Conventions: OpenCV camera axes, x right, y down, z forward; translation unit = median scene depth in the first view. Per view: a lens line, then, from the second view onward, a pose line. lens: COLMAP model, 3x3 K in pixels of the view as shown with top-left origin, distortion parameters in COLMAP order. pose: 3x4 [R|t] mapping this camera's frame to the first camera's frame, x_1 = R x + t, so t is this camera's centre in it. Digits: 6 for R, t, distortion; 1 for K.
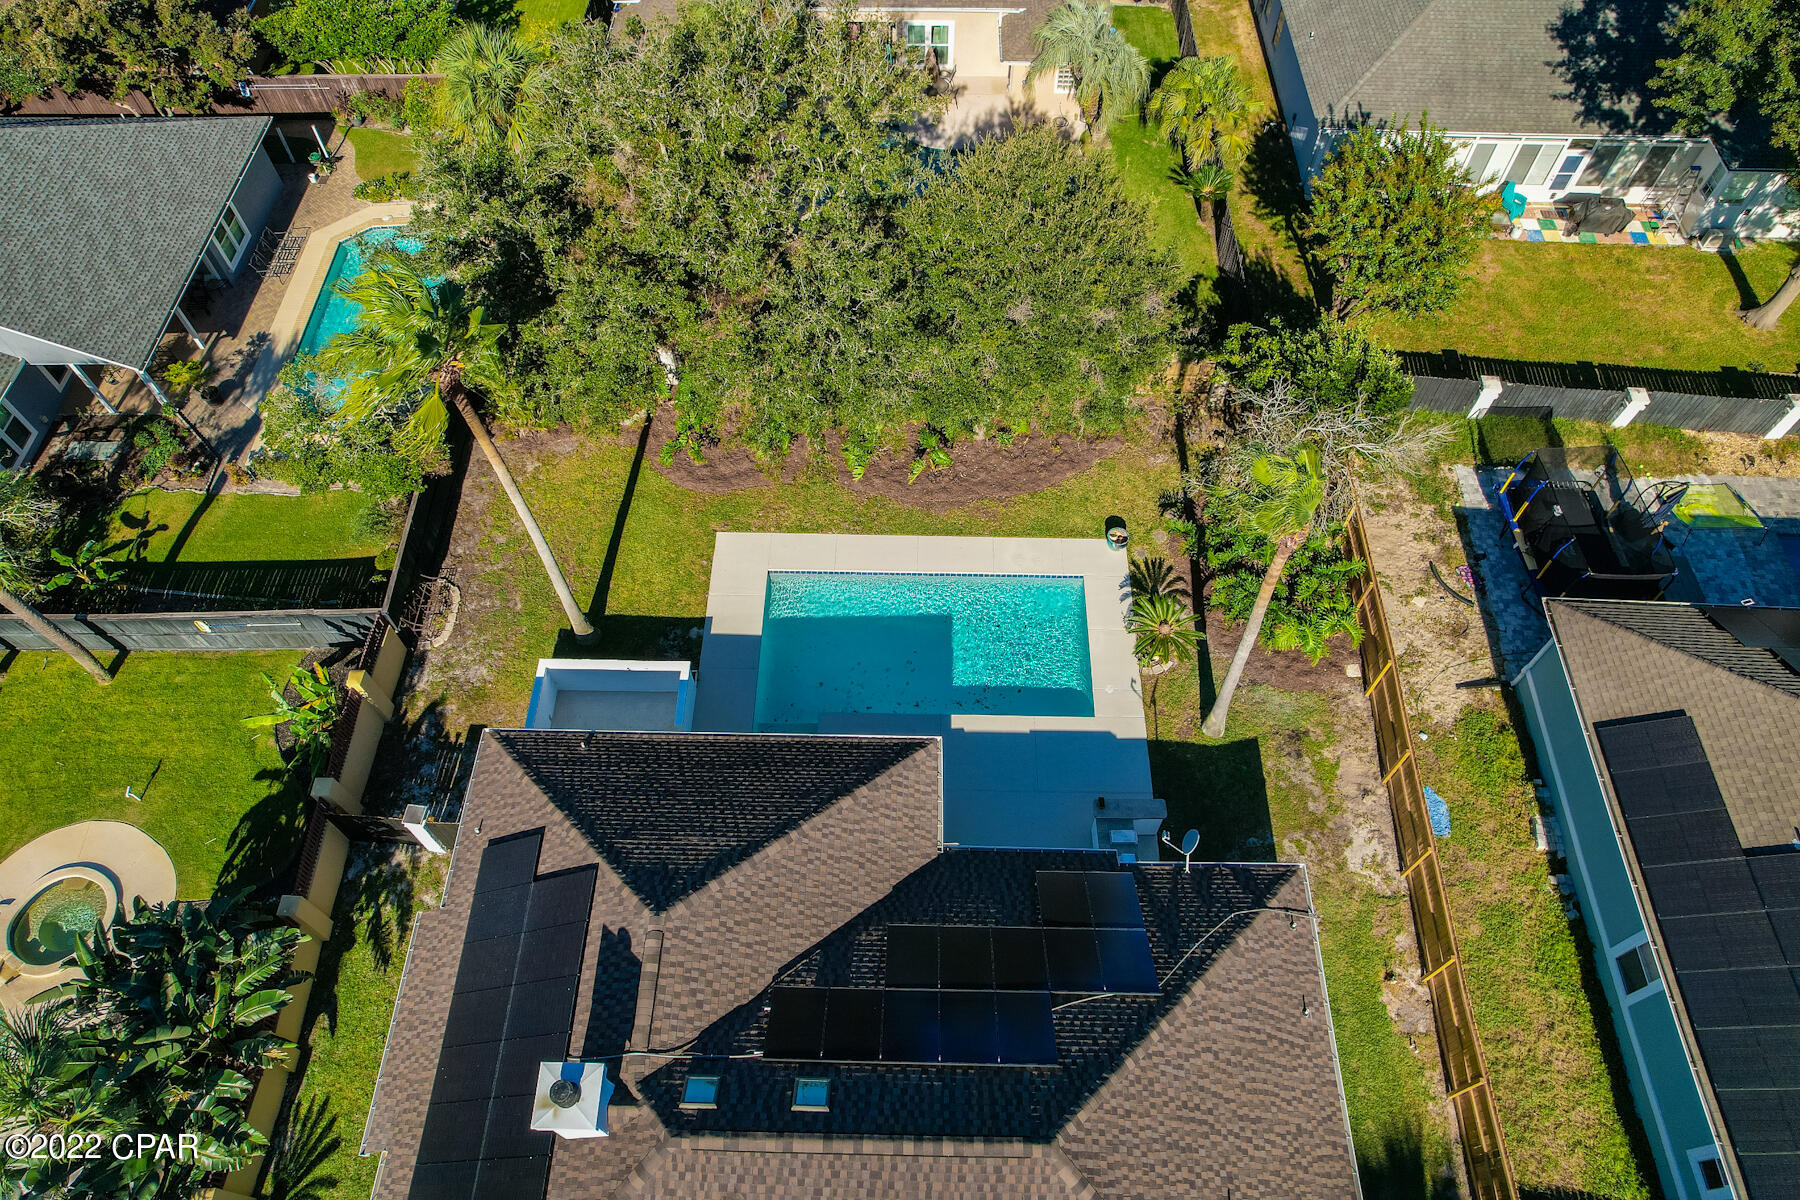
lens RADIAL K [[1140.8, 0, 893.3], [0, 1140.8, 597.1], [0, 0, 1]] dist [-0.084531, 0.069307]
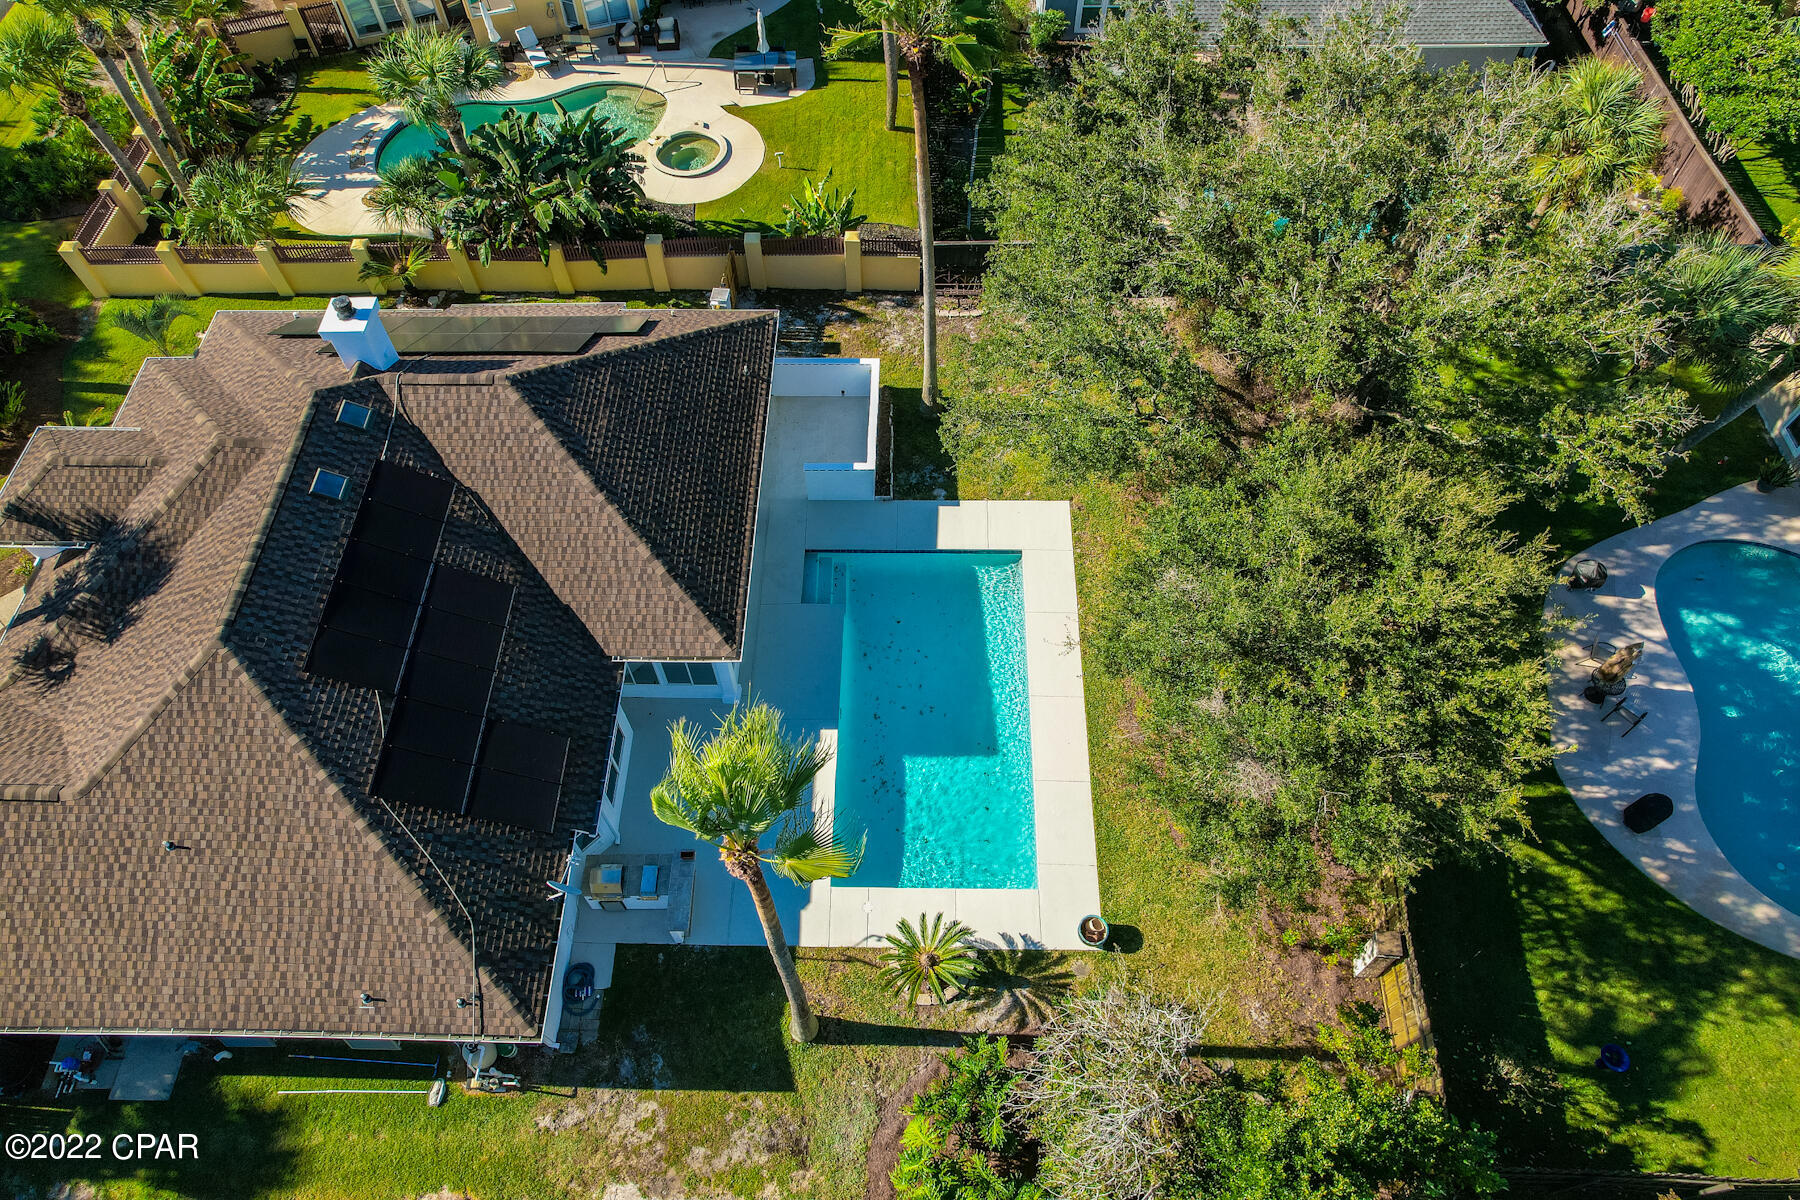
lens RADIAL K [[1140.8, 0, 893.3], [0, 1140.8, 597.1], [0, 0, 1]] dist [-0.084531, 0.069307]
pose [[0.006781, 0.846742, -0.531960, 0.422860], [-0.828958, 0.302283, 0.470589, -0.371267], [0.559270, 0.437781, 0.703963, 0.337742]]
